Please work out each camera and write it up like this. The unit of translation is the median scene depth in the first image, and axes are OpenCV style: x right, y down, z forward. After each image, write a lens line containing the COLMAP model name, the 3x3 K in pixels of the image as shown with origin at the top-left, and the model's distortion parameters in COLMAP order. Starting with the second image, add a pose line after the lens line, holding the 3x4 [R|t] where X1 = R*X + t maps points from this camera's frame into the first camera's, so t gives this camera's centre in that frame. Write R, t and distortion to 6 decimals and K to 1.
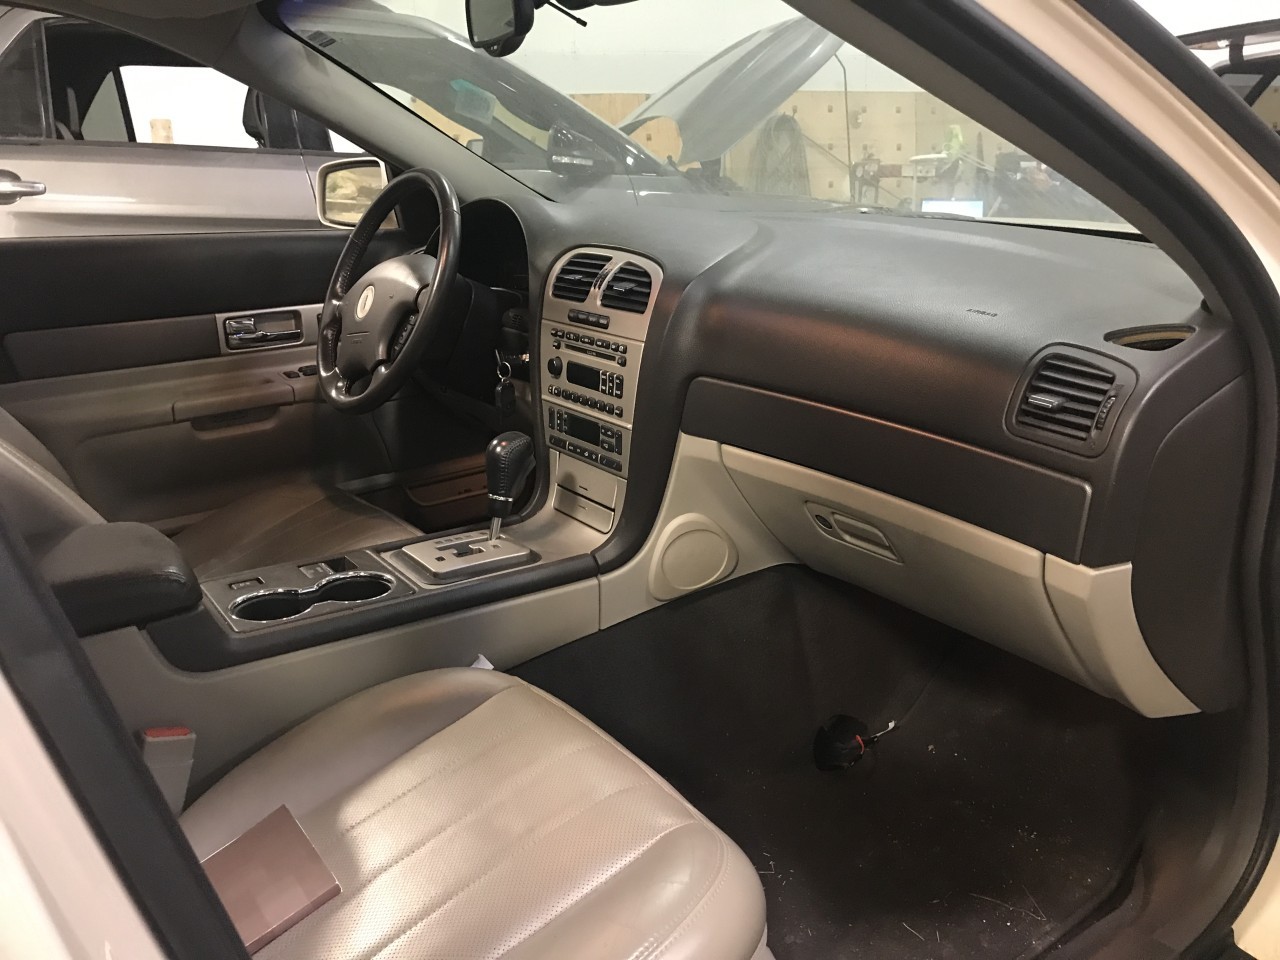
lens RADIAL K [[1042.6, 0, 638.4], [0, 1042.6, 510.5], [0, 0, 1]] dist [0.012704, 0.000217]
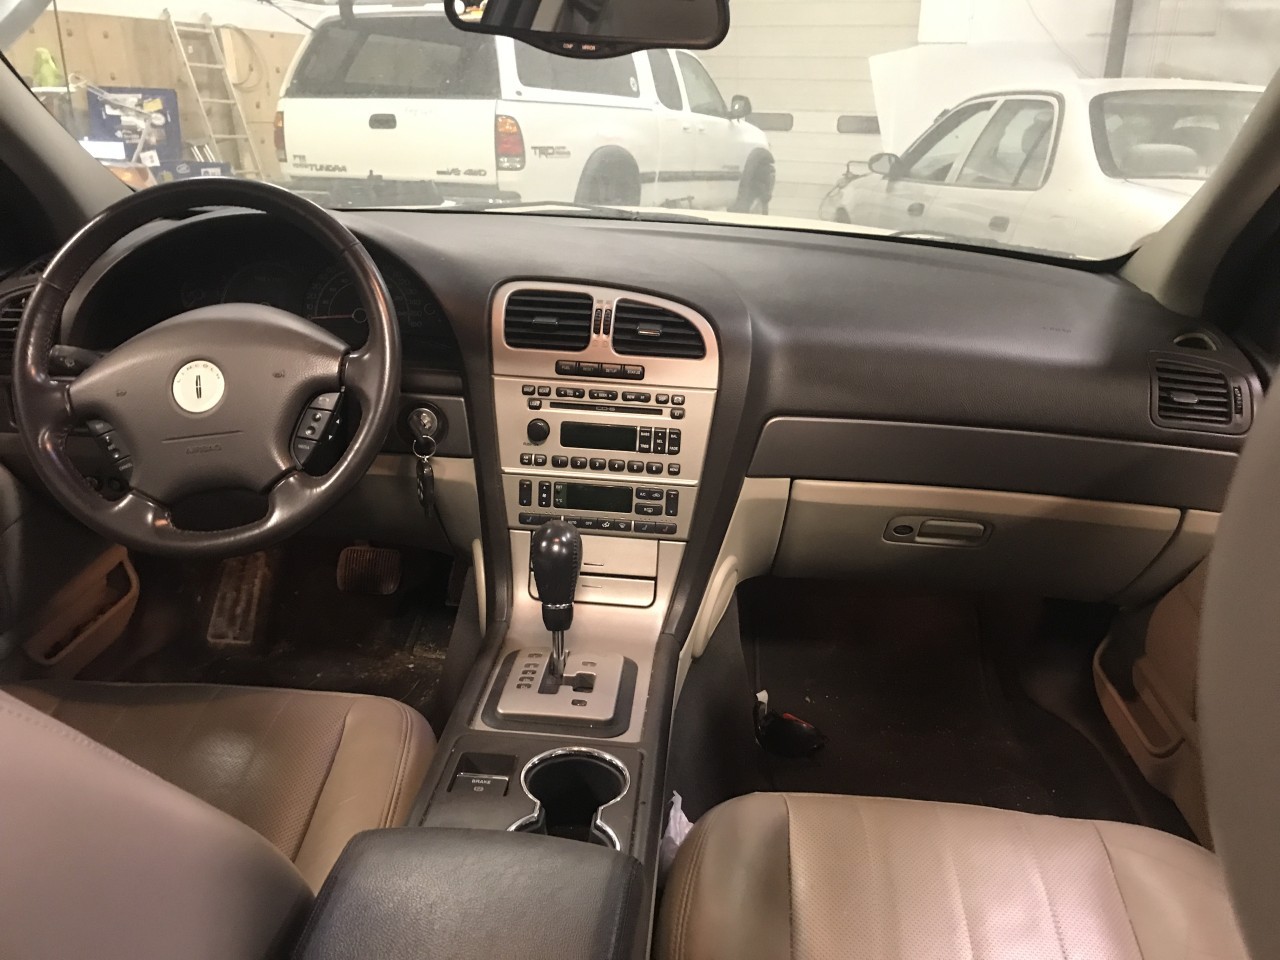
lens RADIAL K [[1058.7, 0, 640.0], [0, 1058.7, 480.0], [0, 0, 1]] dist [-0.001537, 0.001951]
pose [[0.624169, -0.224047, 0.748476, -0.697812], [0.195661, 0.972298, 0.127879, -0.202330], [-0.756393, 0.066629, 0.650716, 0.426377]]
